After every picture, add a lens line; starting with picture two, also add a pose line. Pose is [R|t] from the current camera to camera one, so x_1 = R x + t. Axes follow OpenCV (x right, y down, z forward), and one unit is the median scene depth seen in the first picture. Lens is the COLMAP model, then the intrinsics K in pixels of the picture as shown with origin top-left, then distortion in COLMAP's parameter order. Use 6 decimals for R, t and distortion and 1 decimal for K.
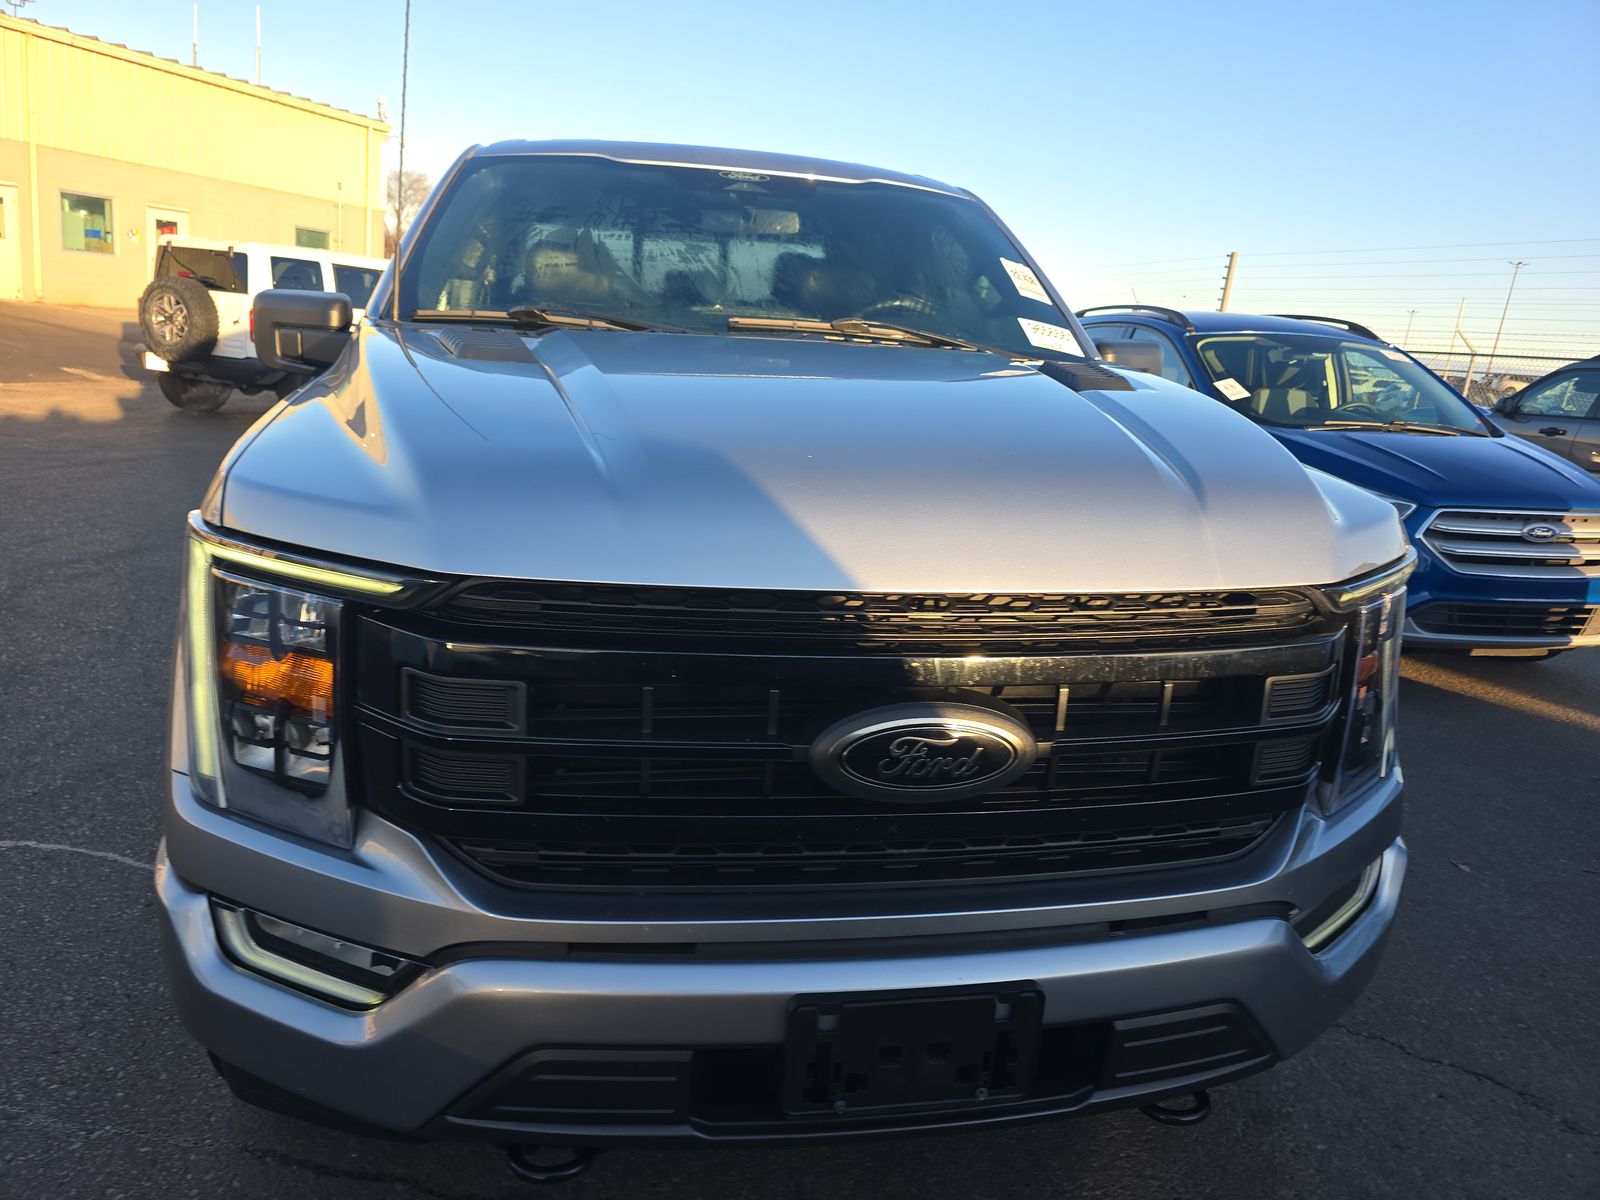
lens RADIAL K [[1071.0, 0, 797.6], [0, 1071.0, 595.8], [0, 0, 1]] dist [0.061492, -0.053077]
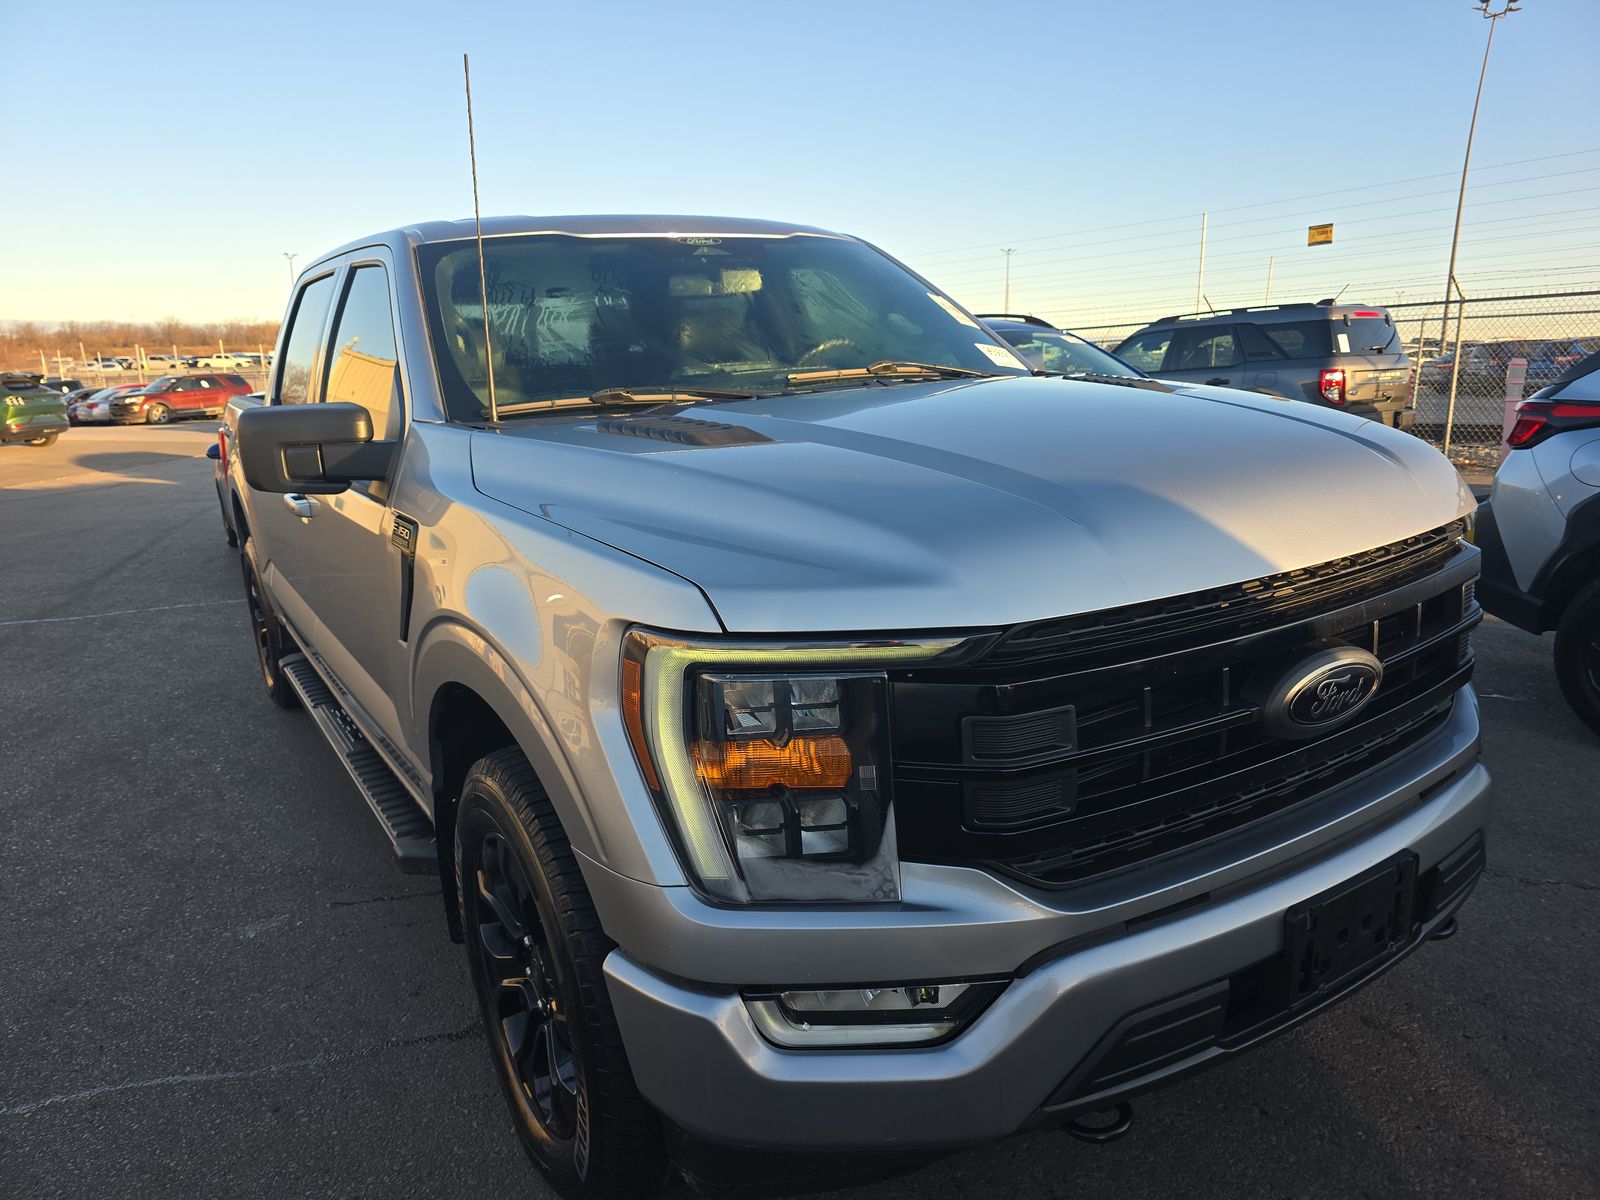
lens RADIAL K [[1071.0, 0, 808.8], [0, 1071.0, 595.4], [0, 0, 1]] dist [0.061492, -0.053077]
pose [[0.922856, -0.193739, 0.332870, -0.745280], [0.201095, 0.979491, 0.012570, -0.089896], [-0.328479, 0.055338, 0.942889, 0.000092]]
